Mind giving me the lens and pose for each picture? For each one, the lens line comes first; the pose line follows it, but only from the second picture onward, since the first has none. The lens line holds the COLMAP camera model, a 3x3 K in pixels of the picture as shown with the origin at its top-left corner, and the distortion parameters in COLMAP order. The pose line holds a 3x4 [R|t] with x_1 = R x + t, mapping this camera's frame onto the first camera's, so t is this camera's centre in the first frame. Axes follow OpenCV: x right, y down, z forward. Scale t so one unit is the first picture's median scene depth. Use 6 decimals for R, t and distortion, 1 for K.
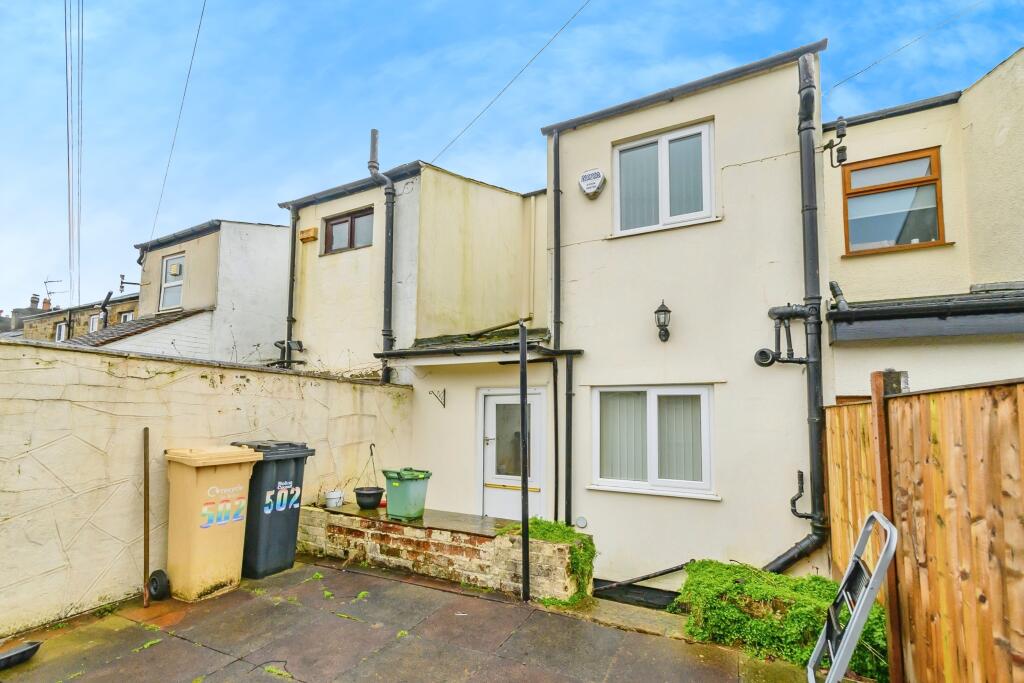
lens RADIAL K [[442.6, 0, 512.4], [0, 442.6, 380.9], [0, 0, 1]] dist [0.000201, 0.000046]
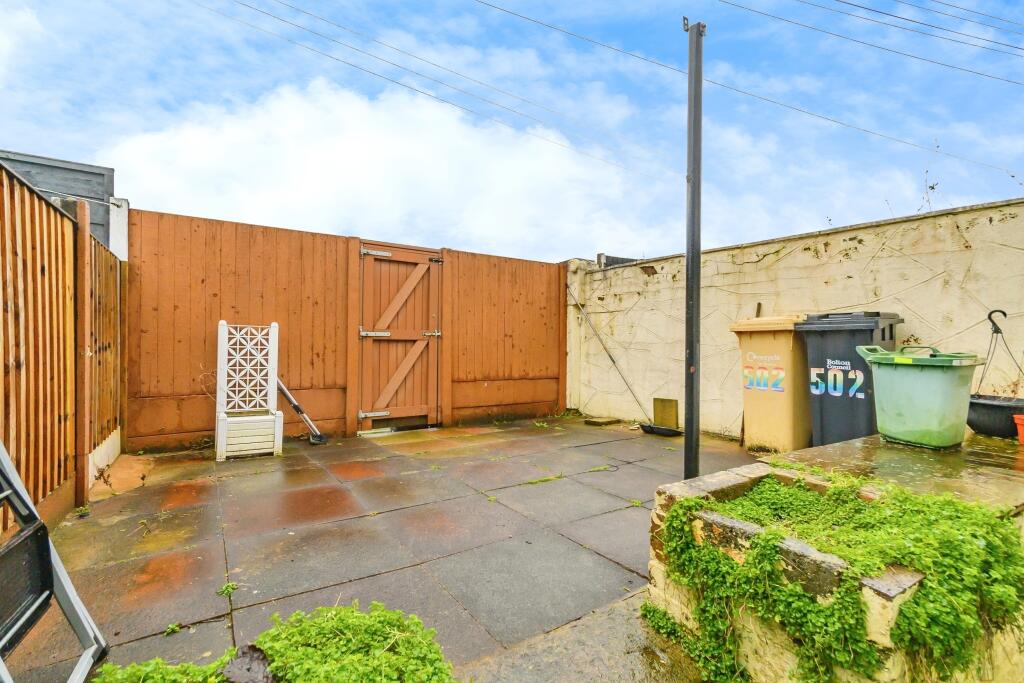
lens RADIAL K [[459.0, 0, 512.0], [0, 459.0, 341.5], [0, 0, 1]] dist [0.000332, 0.000195]
pose [[-0.512495, -0.013552, -0.858584, 0.497188], [0.050192, 0.997693, -0.045708, 0.206068], [0.857222, -0.066520, -0.510632, 0.939517]]
